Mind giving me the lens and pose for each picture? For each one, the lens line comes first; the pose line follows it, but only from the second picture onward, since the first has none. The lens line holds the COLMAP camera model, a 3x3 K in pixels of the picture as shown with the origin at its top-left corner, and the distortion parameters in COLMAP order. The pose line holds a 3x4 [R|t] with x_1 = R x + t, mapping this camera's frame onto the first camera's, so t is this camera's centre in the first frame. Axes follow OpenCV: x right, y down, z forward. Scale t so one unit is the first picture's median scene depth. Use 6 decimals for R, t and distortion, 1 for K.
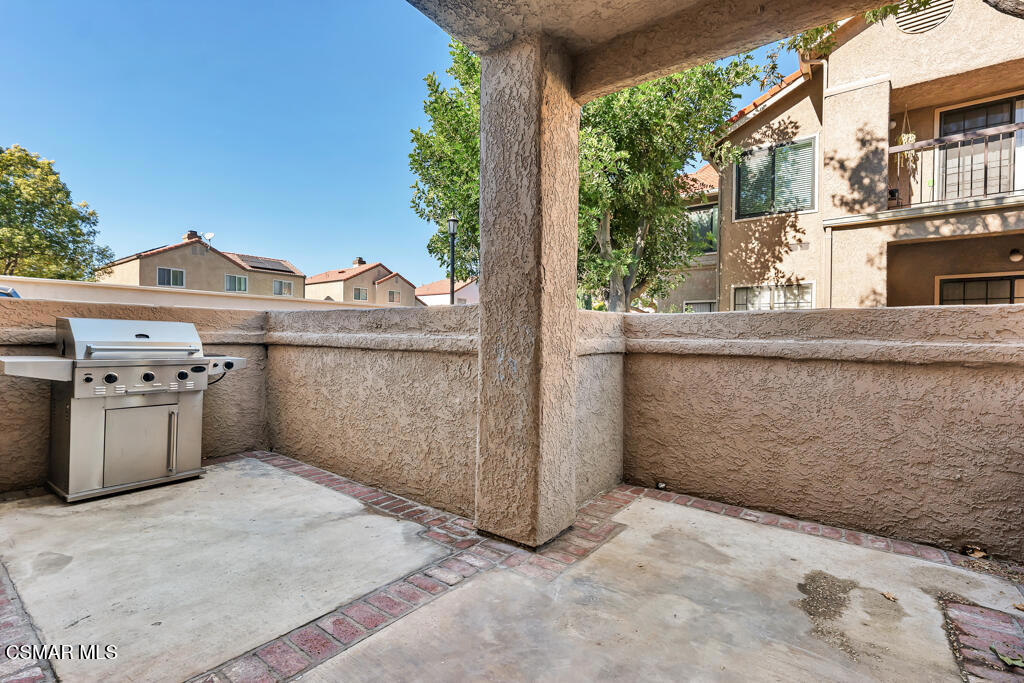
lens RADIAL K [[460.3, 0, 510.4], [0, 460.3, 343.2], [0, 0, 1]] dist [0.009018, -0.002847]
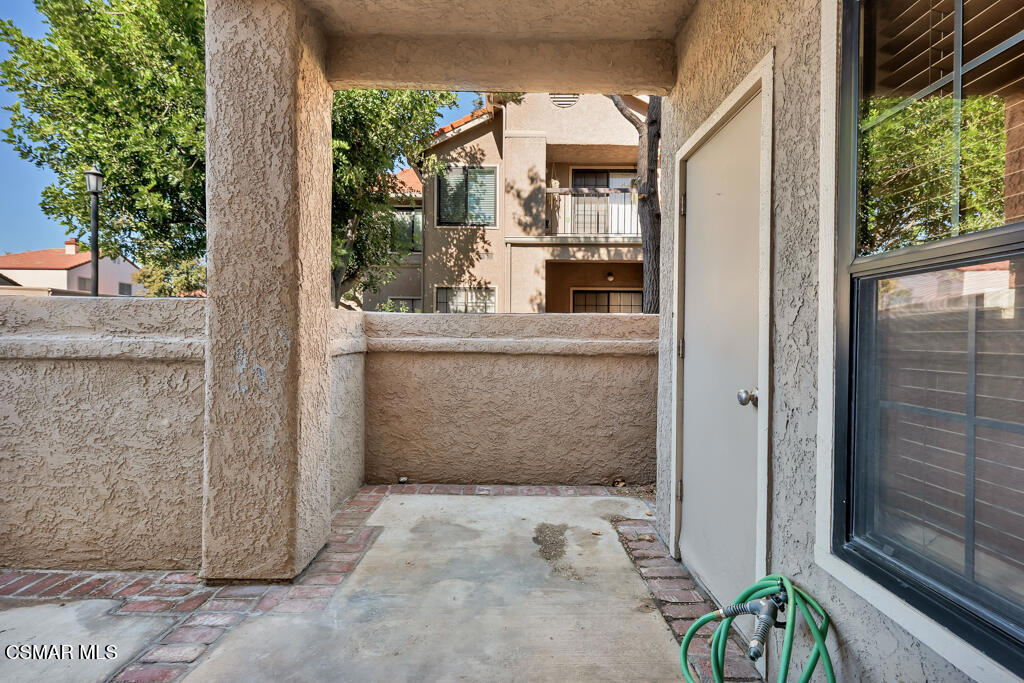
lens RADIAL K [[460.3, 0, 514.7], [0, 460.3, 336.8], [0, 0, 1]] dist [0.009018, -0.002847]
pose [[0.798631, -0.008202, 0.601765, -0.110244], [0.007444, 0.999965, 0.003750, -0.016153], [-0.601775, 0.001485, 0.798664, 0.030753]]
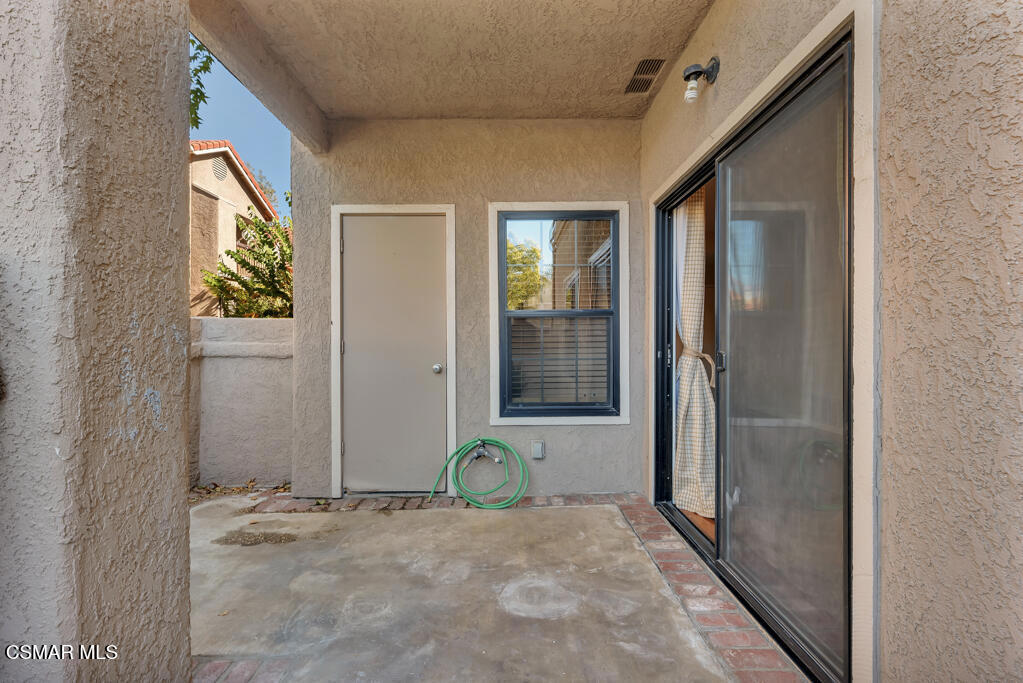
lens RADIAL K [[459.8, 0, 511.1], [0, 459.8, 338.1], [0, 0, 1]] dist [0.009018, -0.002847]
pose [[-0.605557, -0.005620, 0.795782, -0.539503], [0.002529, 0.999956, 0.008986, -0.021703], [-0.795798, 0.007454, -0.605516, 0.834973]]
